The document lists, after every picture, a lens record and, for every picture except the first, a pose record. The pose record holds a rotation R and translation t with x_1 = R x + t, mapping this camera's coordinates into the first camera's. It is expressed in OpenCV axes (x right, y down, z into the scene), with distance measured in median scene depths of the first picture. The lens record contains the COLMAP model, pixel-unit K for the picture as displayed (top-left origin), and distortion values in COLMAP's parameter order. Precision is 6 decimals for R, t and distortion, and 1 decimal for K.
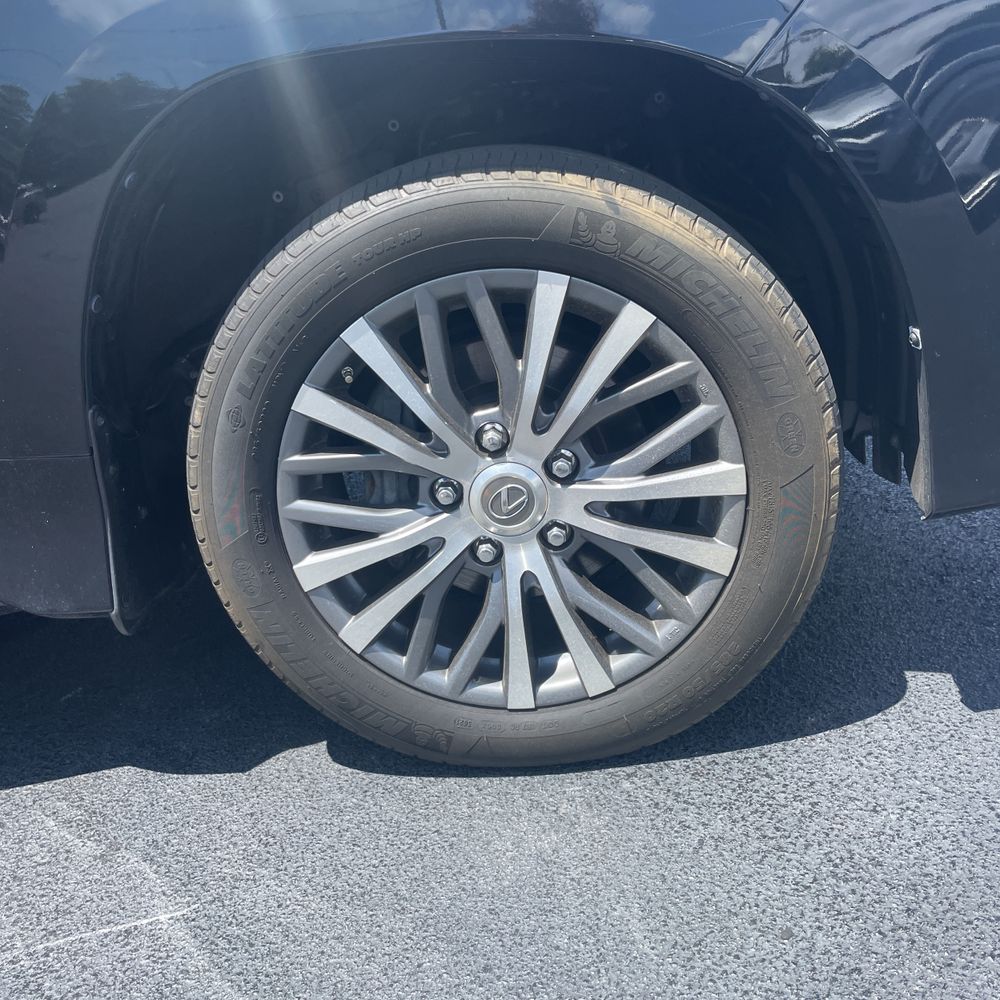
lens RADIAL K [[1015.3, 0, 504.2], [0, 1015.3, 495.8], [0, 0, 1]] dist [0.096682, -0.165175]
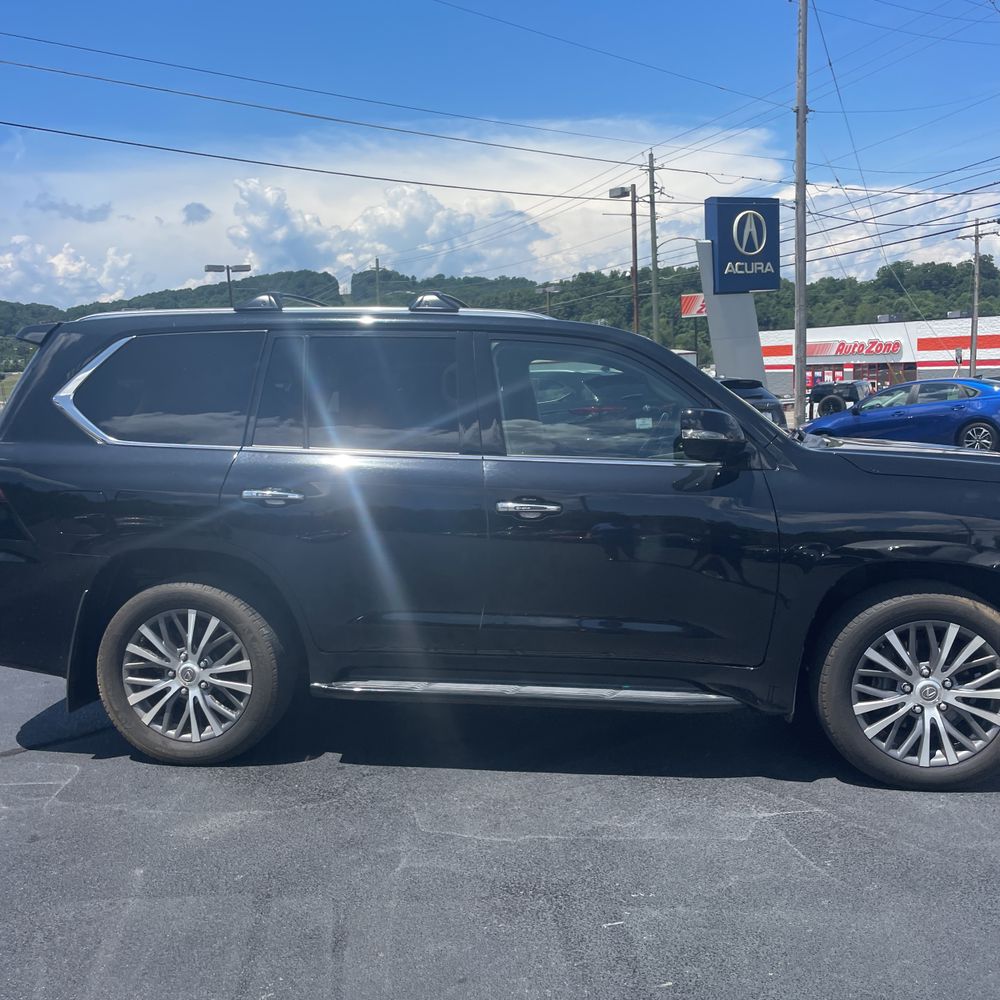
lens RADIAL K [[1015.3, 0, 504.2], [0, 1015.3, 495.8], [0, 0, 1]] dist [0.096682, -0.165175]
pose [[0.991148, 0.110570, -0.073486, -1.102229], [-0.125088, 0.963217, -0.237838, 0.330165], [0.044485, 0.244924, 0.968521, -2.214082]]
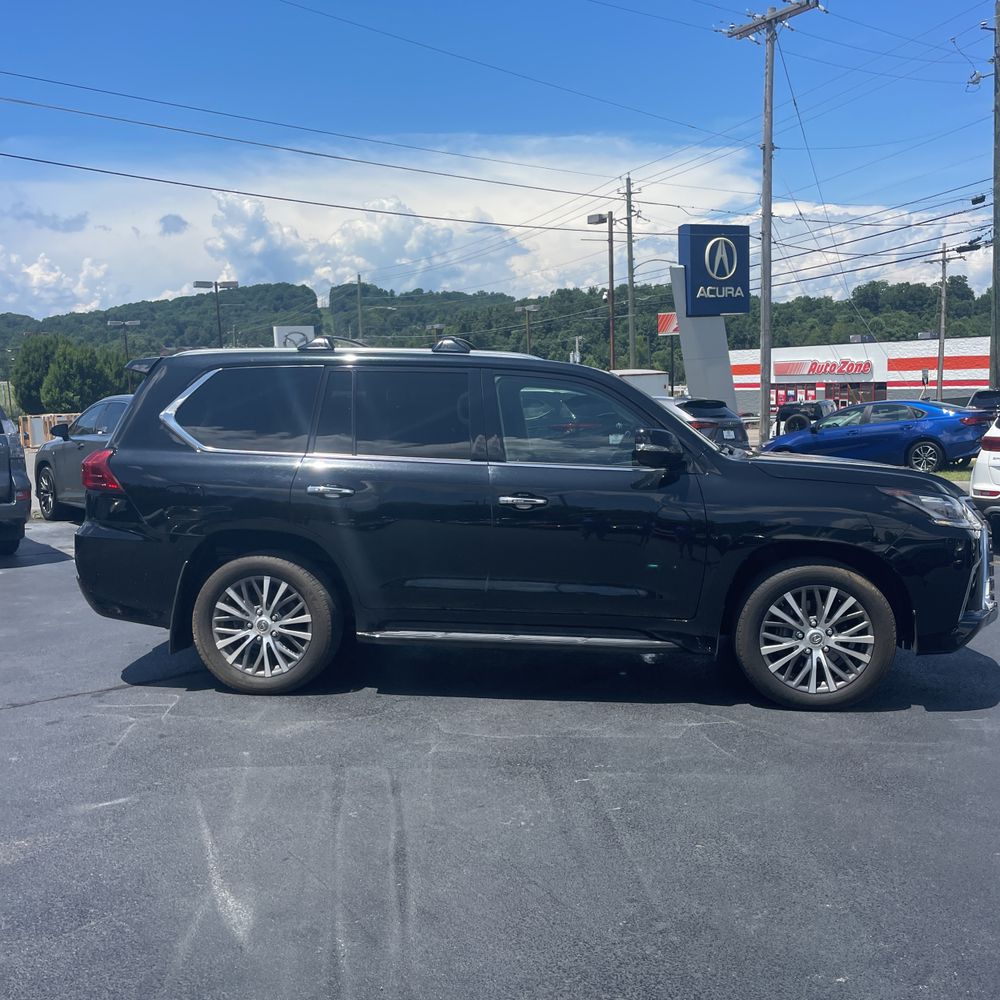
lens RADIAL K [[1016.0, 0, 495.3], [0, 1016.0, 505.4], [0, 0, 1]] dist [0.097396, -0.165999]
pose [[0.991153, 0.118454, -0.059862, -1.110814], [-0.129616, 0.960900, -0.244683, 0.677861], [0.028537, 0.250278, 0.967753, -3.249380]]
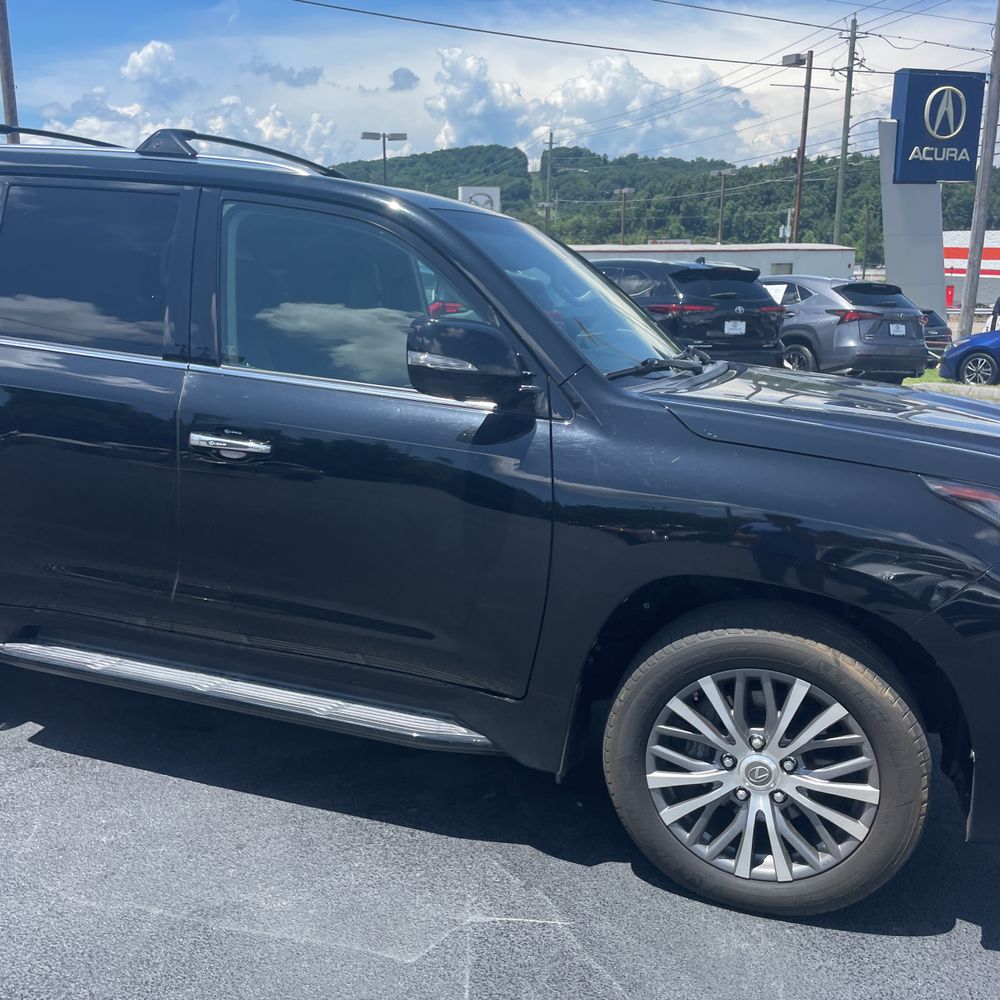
lens RADIAL K [[1016.0, 0, 495.3], [0, 1016.0, 505.4], [0, 0, 1]] dist [0.097396, -0.165999]
pose [[0.951446, 0.212792, -0.222419, -0.155253], [-0.237941, 0.966830, -0.092864, -0.198768], [0.195281, 0.141277, 0.970518, -1.190710]]
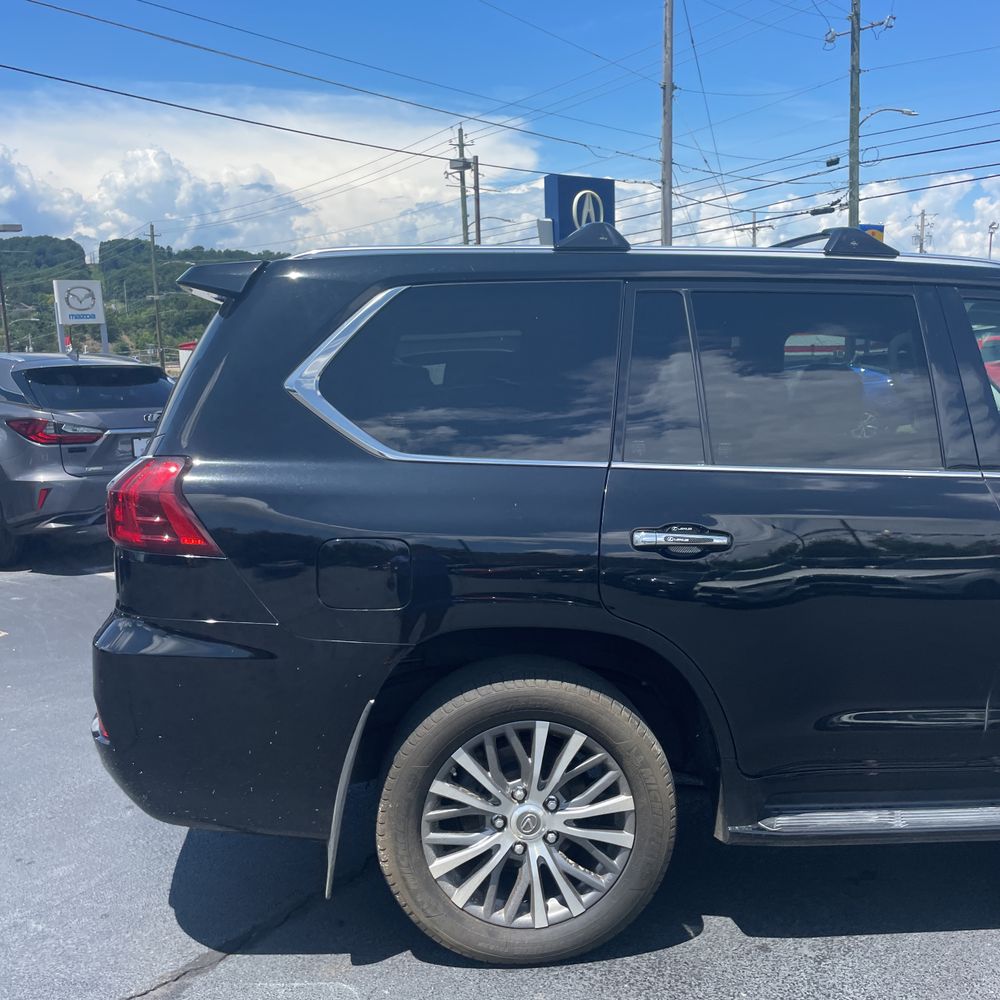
lens RADIAL K [[1015.3, 0, 504.2], [0, 1015.3, 495.8], [0, 0, 1]] dist [0.096682, -0.165175]
pose [[0.984148, 0.094088, 0.150332, -2.754346], [-0.055968, 0.969123, -0.240144, 0.078705], [-0.168285, 0.227923, 0.959026, -1.037410]]
